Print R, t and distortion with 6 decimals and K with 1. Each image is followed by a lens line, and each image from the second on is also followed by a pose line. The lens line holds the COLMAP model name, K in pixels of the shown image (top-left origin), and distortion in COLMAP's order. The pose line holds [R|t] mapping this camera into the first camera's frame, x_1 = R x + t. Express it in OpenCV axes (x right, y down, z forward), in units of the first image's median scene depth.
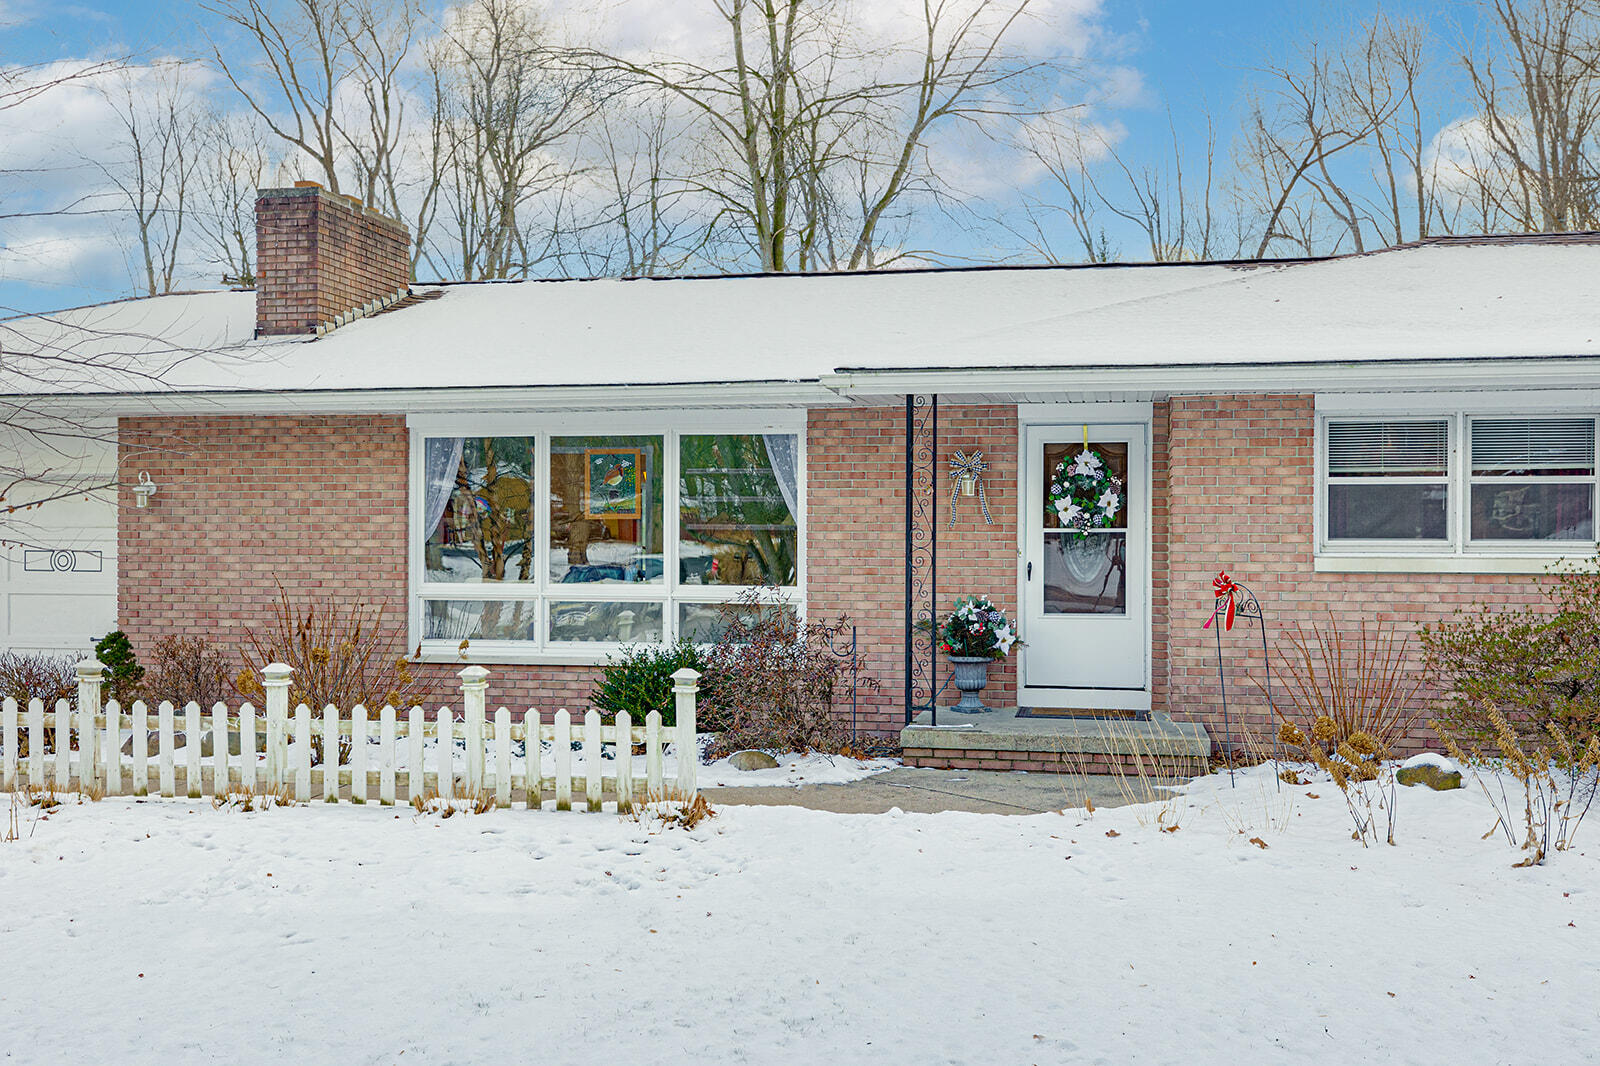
lens RADIAL K [[1615.3, 0, 799.9], [0, 1615.3, 526.4], [0, 0, 1]] dist [-0.000806, 0.000000]
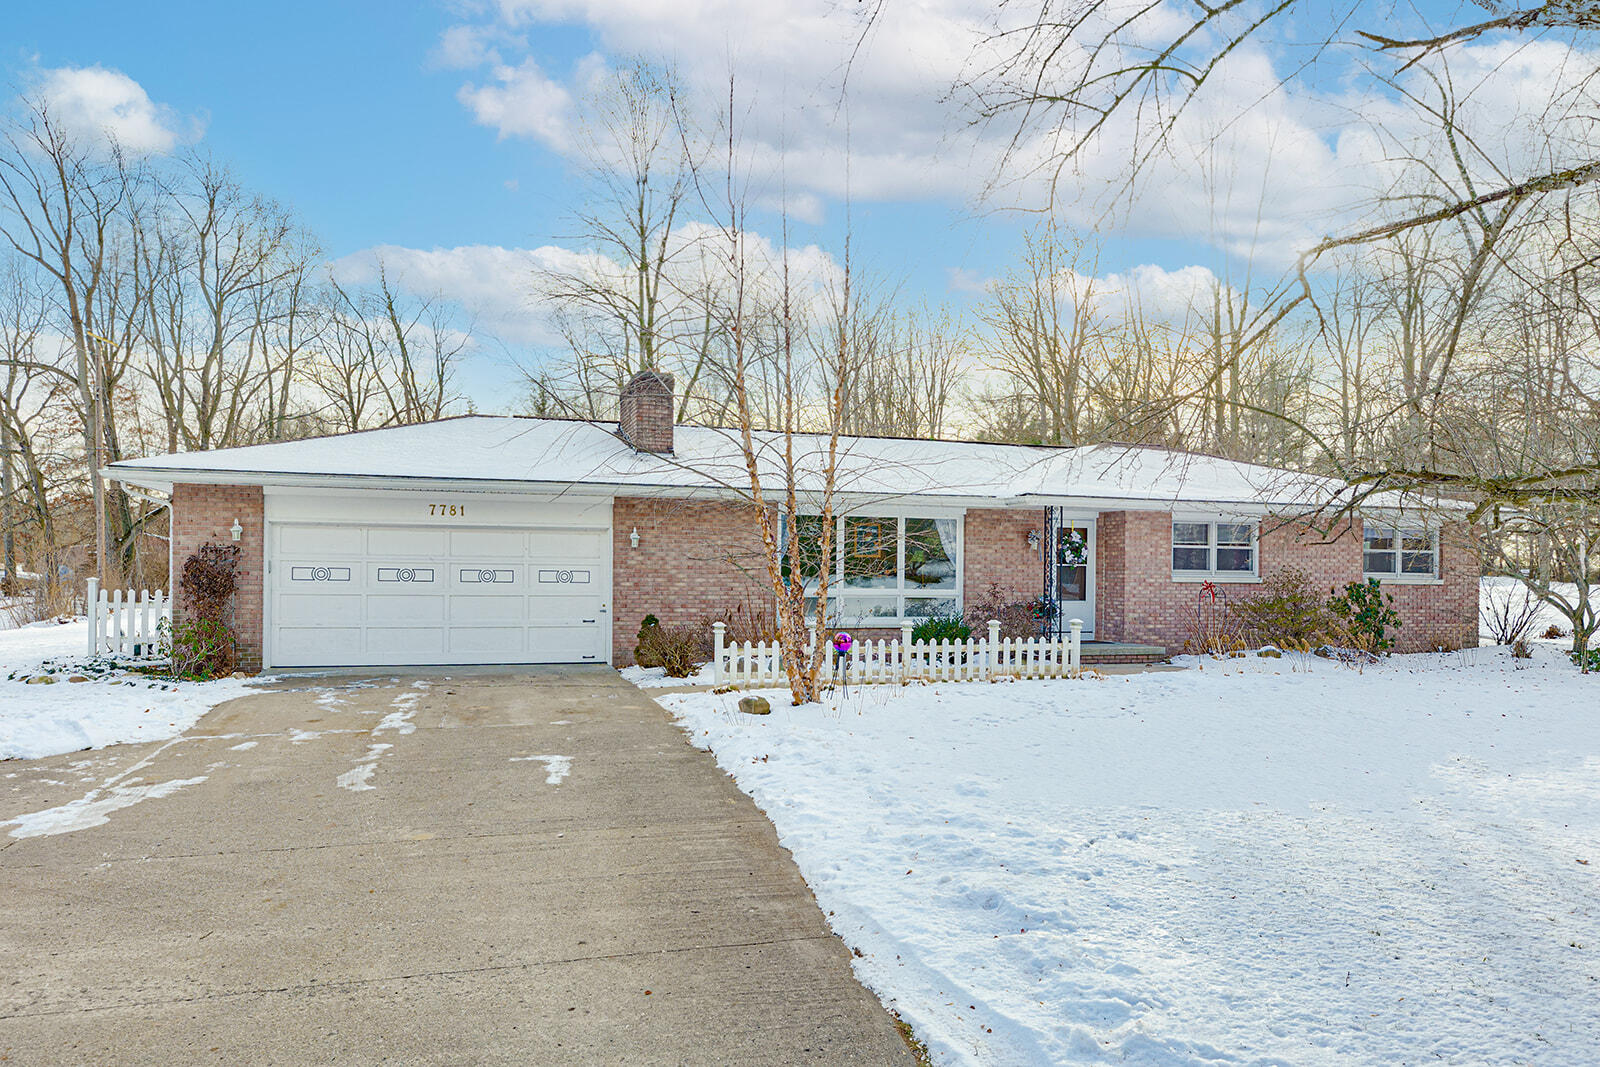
lens RADIAL K [[1062.8, 0, 800.0], [0, 1062.8, 546.2], [0, 0, 1]] dist [-0.010330, -0.002396]
pose [[0.870021, 0.018982, 0.492650, -0.928946], [-0.010577, 0.999747, -0.019842, 0.010000], [-0.492902, 0.012053, 0.870001, -0.148625]]
